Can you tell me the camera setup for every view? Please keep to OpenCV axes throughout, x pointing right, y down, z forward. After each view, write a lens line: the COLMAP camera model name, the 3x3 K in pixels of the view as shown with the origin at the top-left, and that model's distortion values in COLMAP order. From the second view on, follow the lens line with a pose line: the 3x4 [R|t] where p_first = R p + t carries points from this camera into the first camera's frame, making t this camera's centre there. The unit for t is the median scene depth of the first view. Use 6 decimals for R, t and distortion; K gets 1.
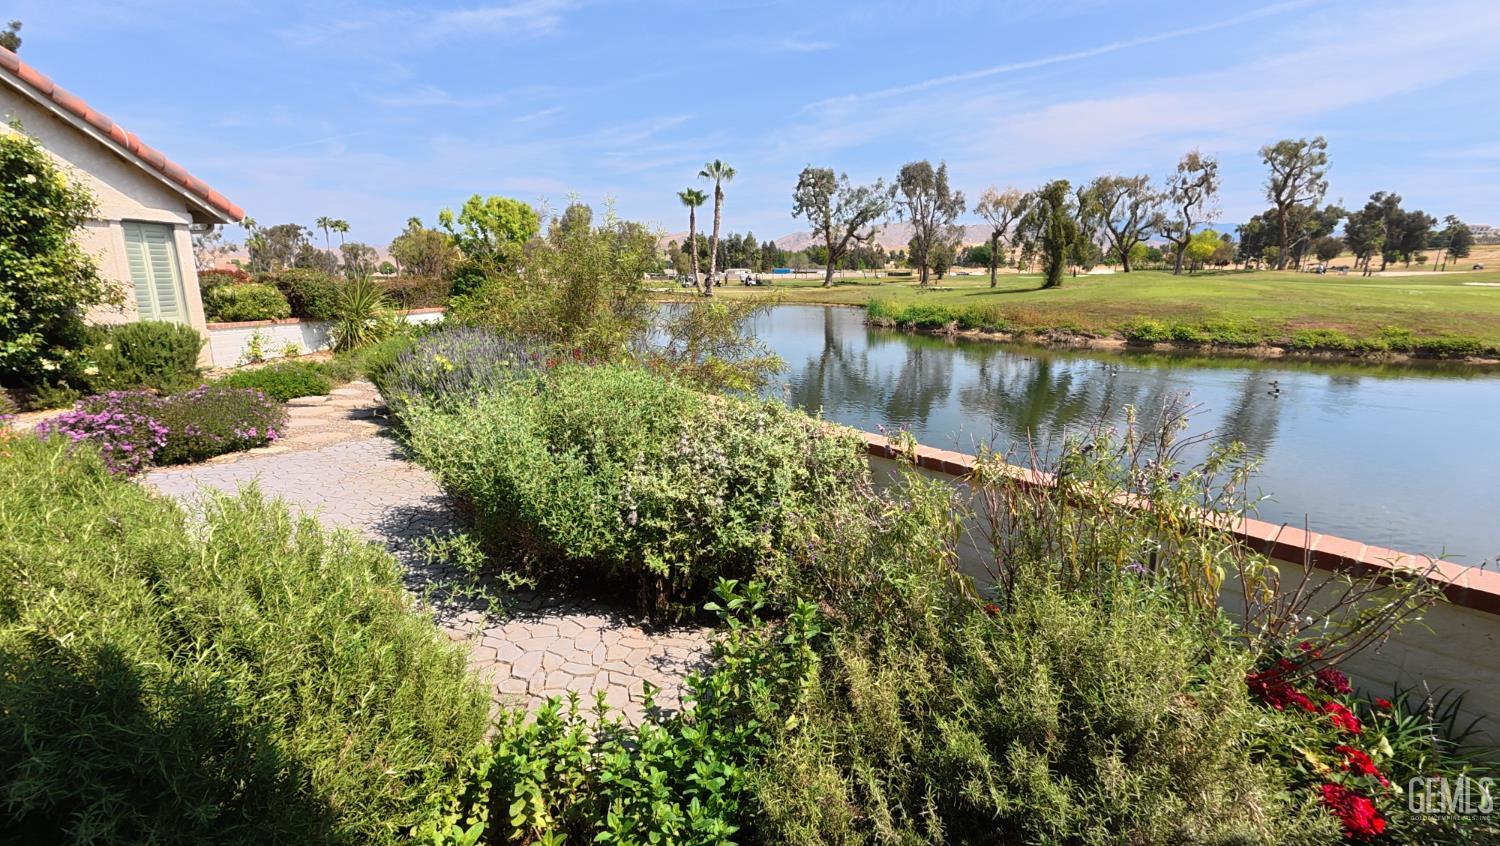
lens RADIAL K [[631.4, 0, 746.7], [0, 631.4, 424.1], [0, 0, 1]] dist [-0.001033, -0.000337]
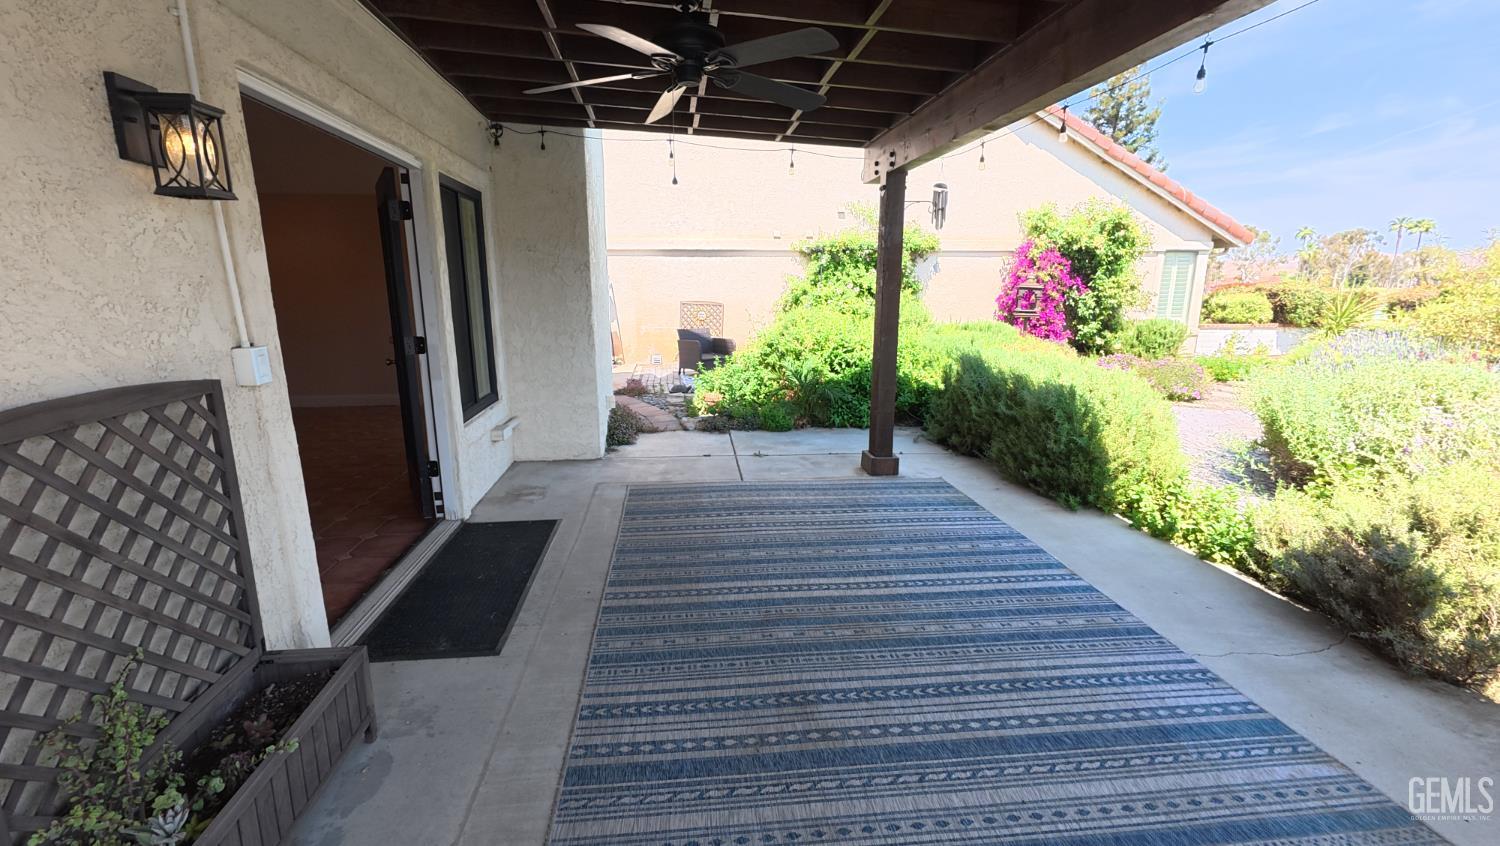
lens RADIAL K [[631.3, 0, 746.5], [0, 631.3, 422.3], [0, 0, 1]] dist [0.000254, -0.000829]
pose [[0.211020, 0.191860, -0.958468, 0.036451], [-0.212139, 0.966166, 0.146695, 0.006892], [0.954184, 0.172373, 0.244581, -0.028519]]
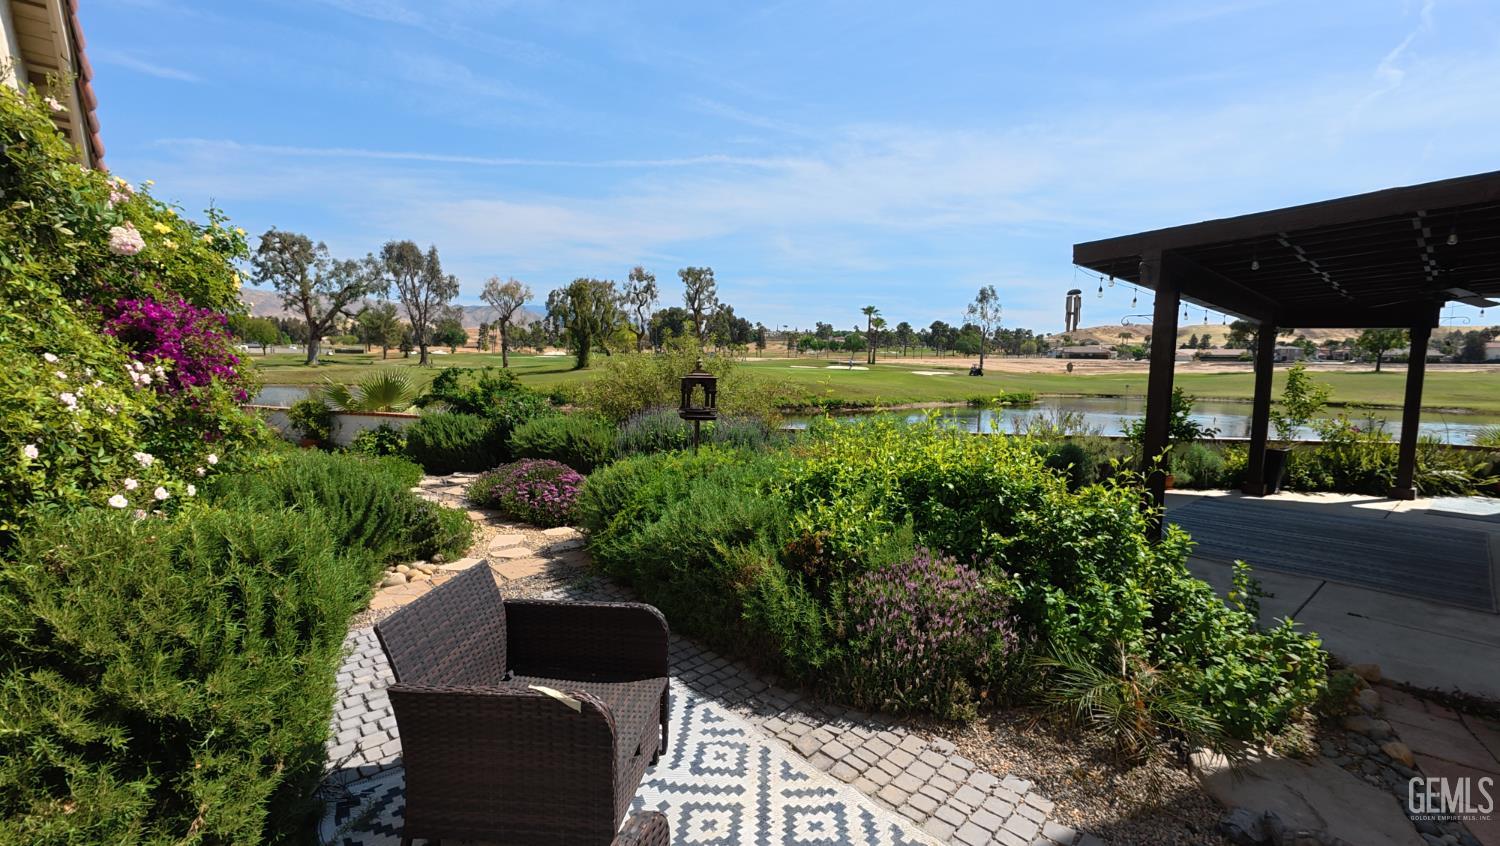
lens RADIAL K [[631.0, 0, 746.2], [0, 631.0, 425.6], [0, 0, 1]] dist [-0.001298, -0.000226]
pose [[0.685452, -0.063238, 0.725366, -0.119998], [0.148932, 0.987336, -0.054660, 0.000849], [-0.712723, 0.145497, 0.686190, -0.015858]]
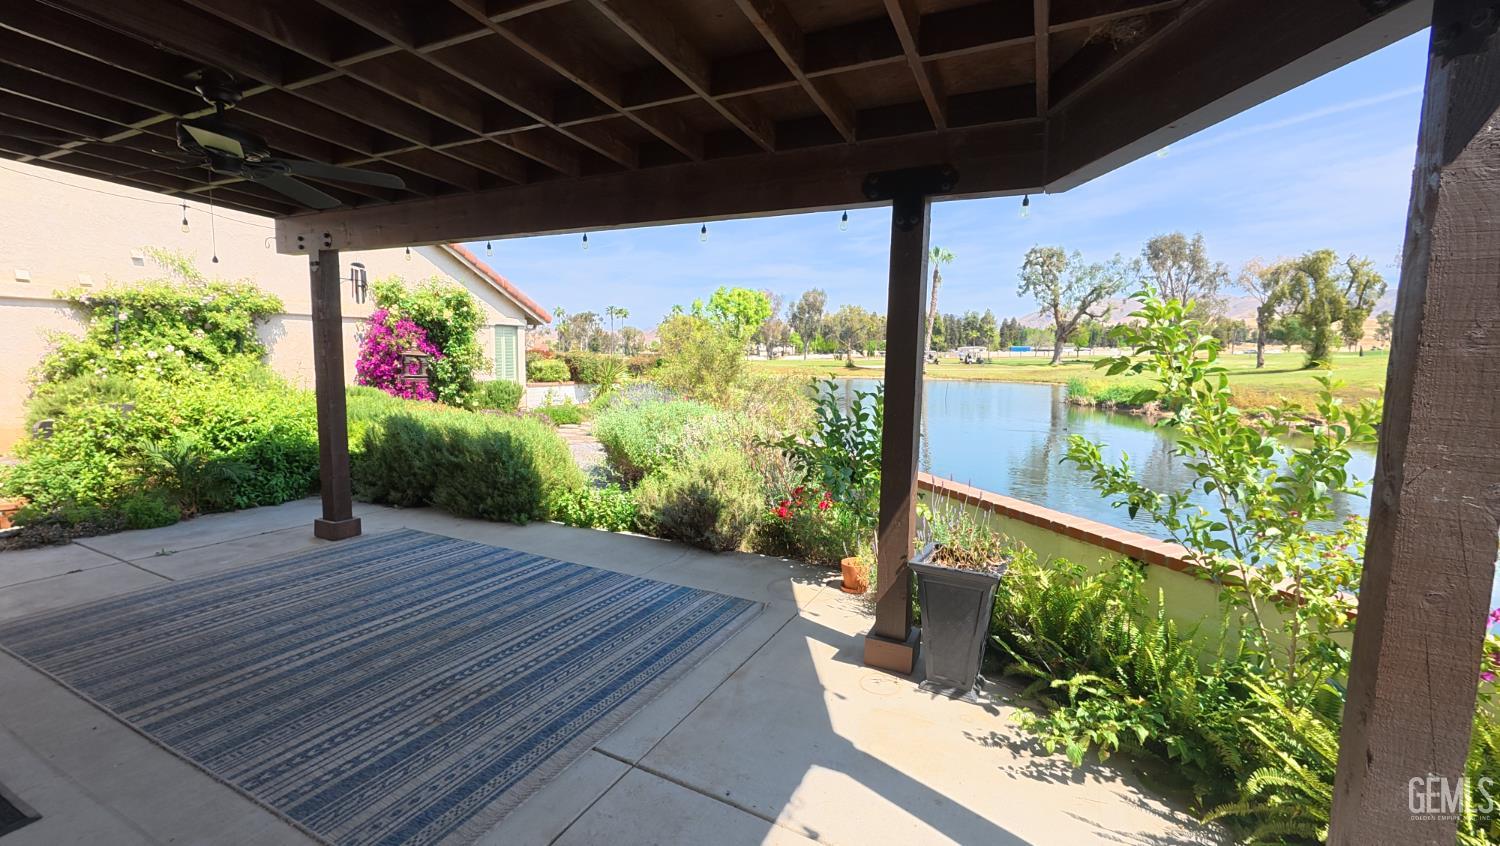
lens RADIAL K [[631.3, 0, 746.5], [0, 631.3, 422.3], [0, 0, 1]] dist [0.000254, -0.000829]
pose [[0.934575, 0.040446, -0.353461, 0.040842], [-0.083266, 0.990790, -0.106785, 0.010549], [0.345886, 0.129229, 0.929334, -0.048631]]
